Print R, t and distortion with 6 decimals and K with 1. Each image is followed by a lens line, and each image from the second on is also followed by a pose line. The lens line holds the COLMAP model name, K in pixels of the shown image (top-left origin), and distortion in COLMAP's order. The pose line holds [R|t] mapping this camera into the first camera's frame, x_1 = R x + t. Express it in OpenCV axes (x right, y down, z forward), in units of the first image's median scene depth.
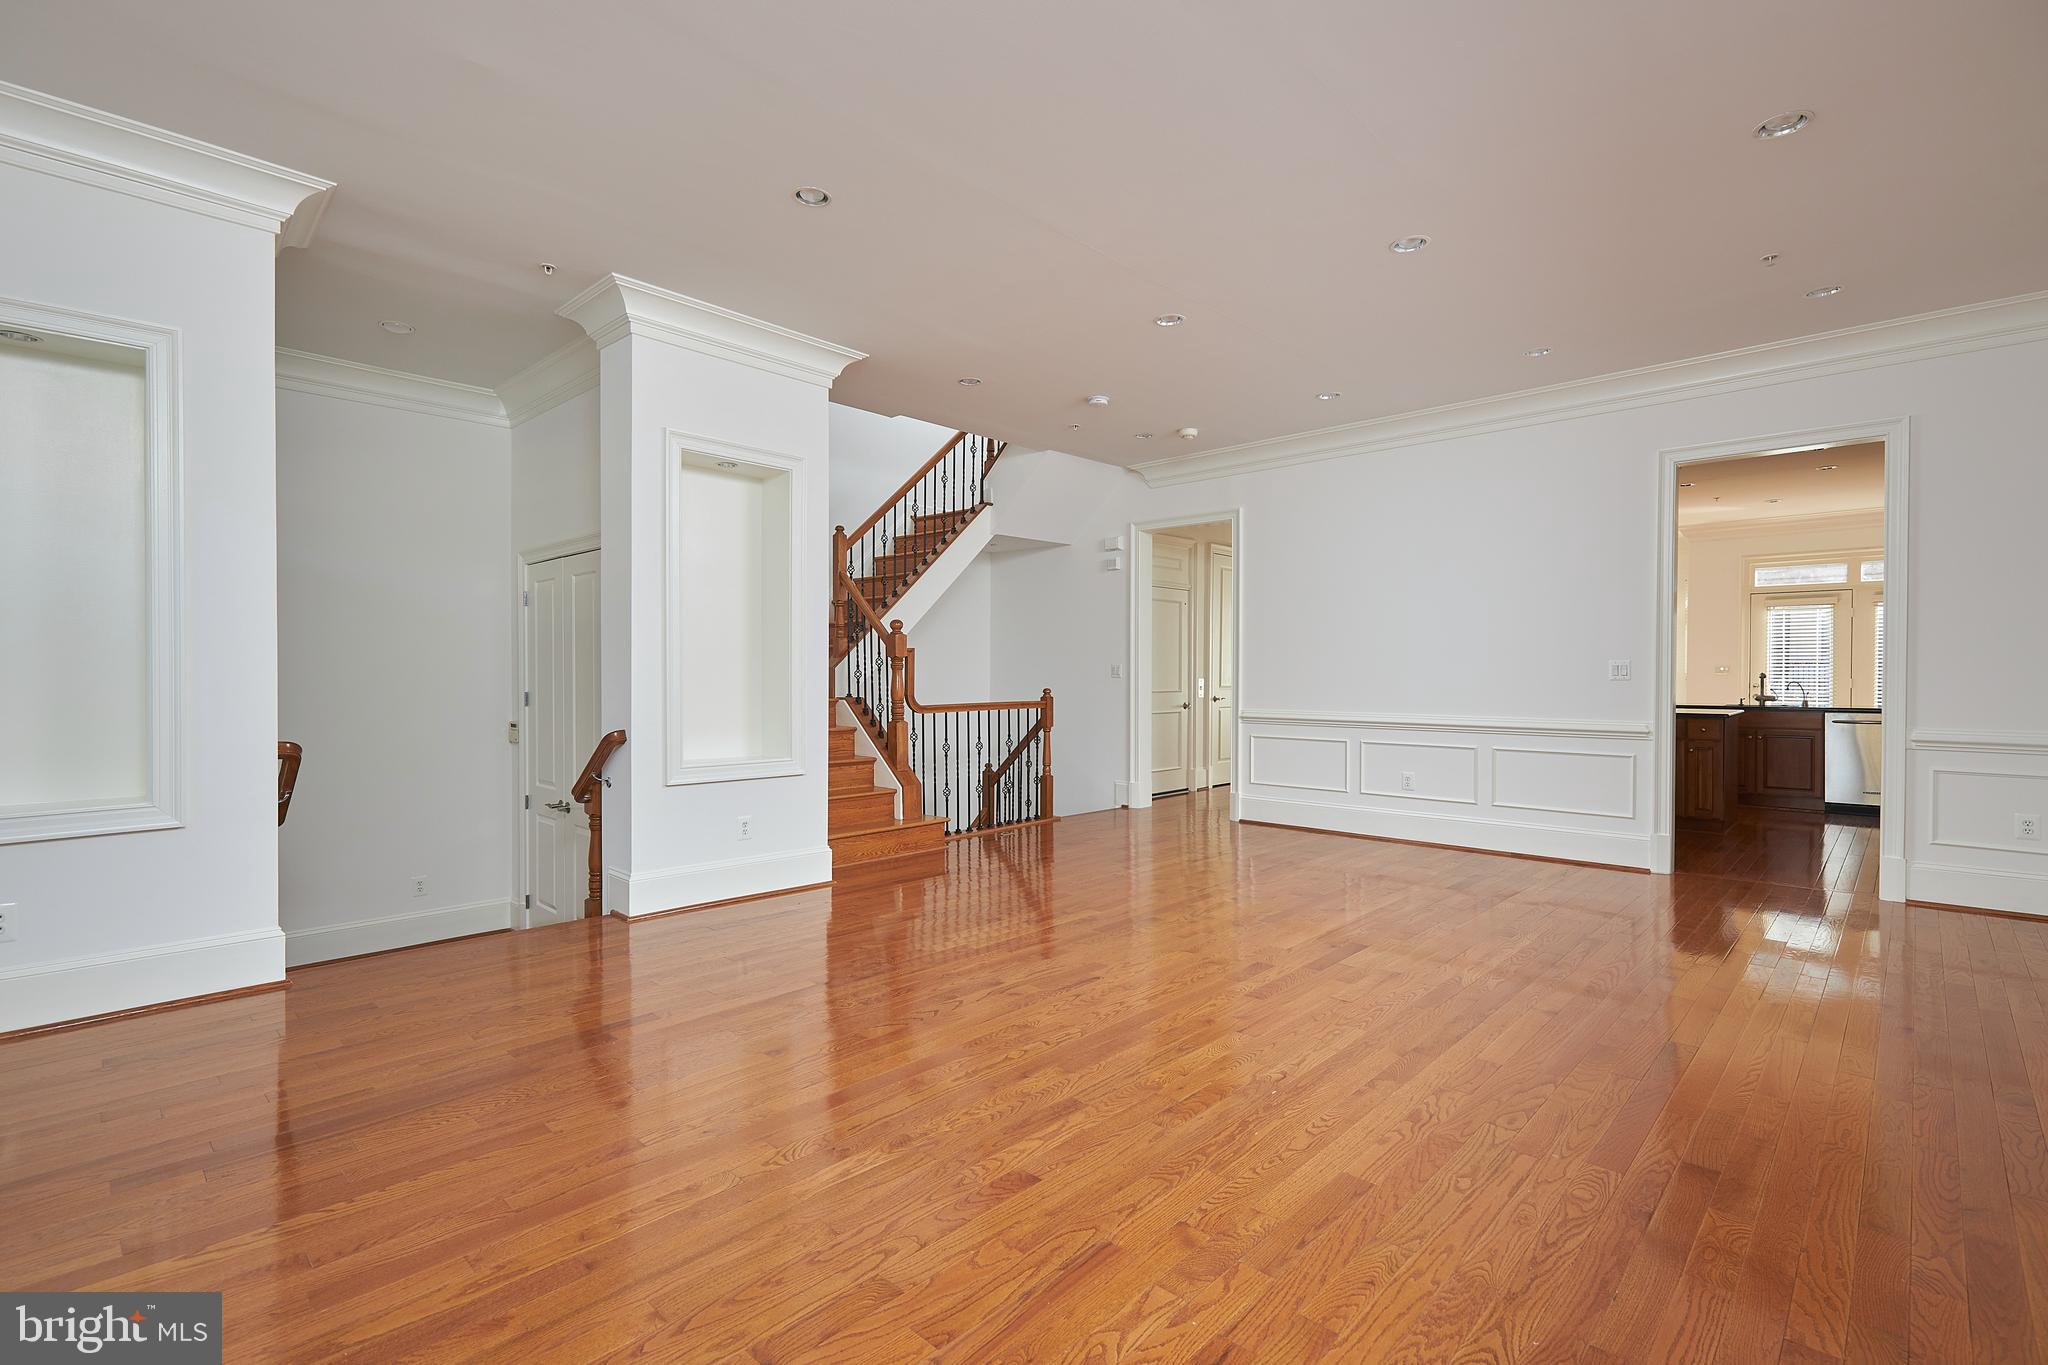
lens RADIAL K [[942.9, 0, 1023.4], [0, 942.9, 678.8], [0, 0, 1]] dist [-0.006688, -0.001112]
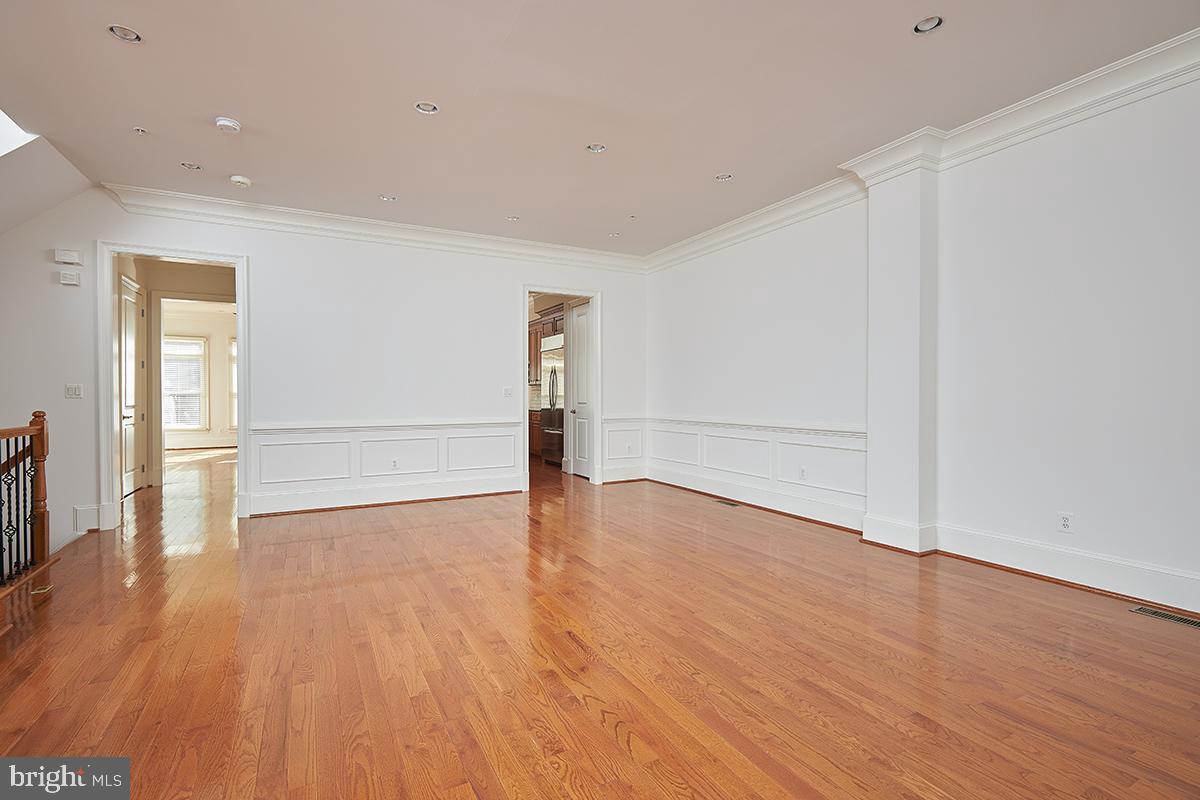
lens RADIAL K [[552.5, 0, 596.8], [0, 552.5, 398.2], [0, 0, 1]] dist [-0.006688, -0.001112]
pose [[0.313371, -0.008269, 0.949595, -0.394320], [0.013068, 0.999905, 0.004395, 0.002665], [-0.949541, 0.011032, 0.313450, 0.479468]]
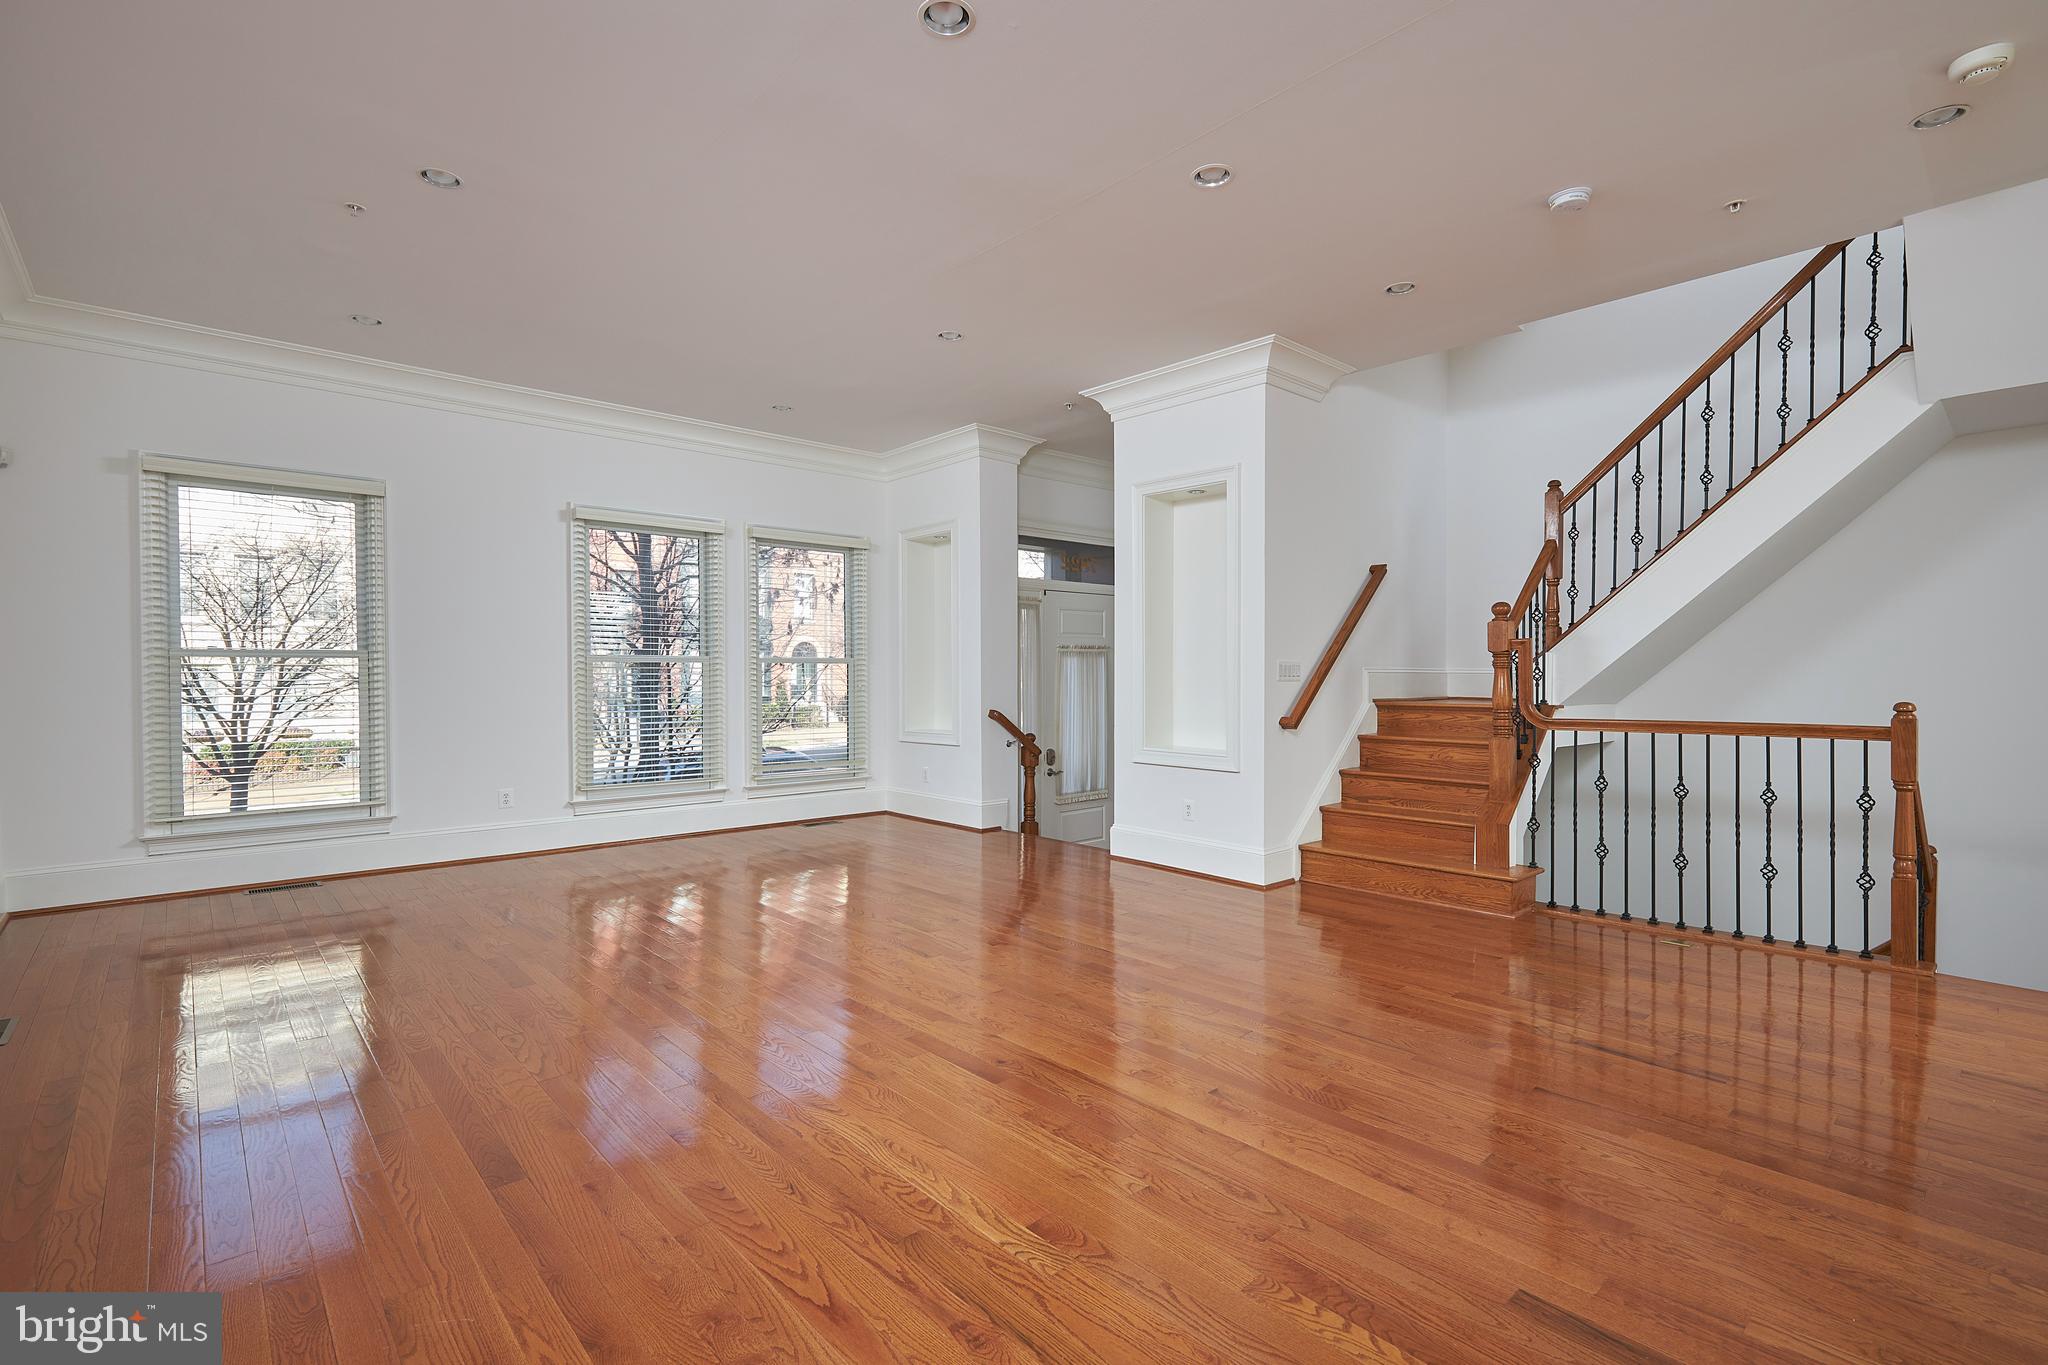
lens RADIAL K [[942.9, 0, 1025.3], [0, 942.9, 686.8], [0, 0, 1]] dist [-0.006688, -0.001112]
pose [[-0.089409, 0.009939, -0.995945, 0.751296], [-0.001868, 0.999947, 0.010146, -0.002674], [0.995993, 0.002768, -0.089386, 0.791614]]
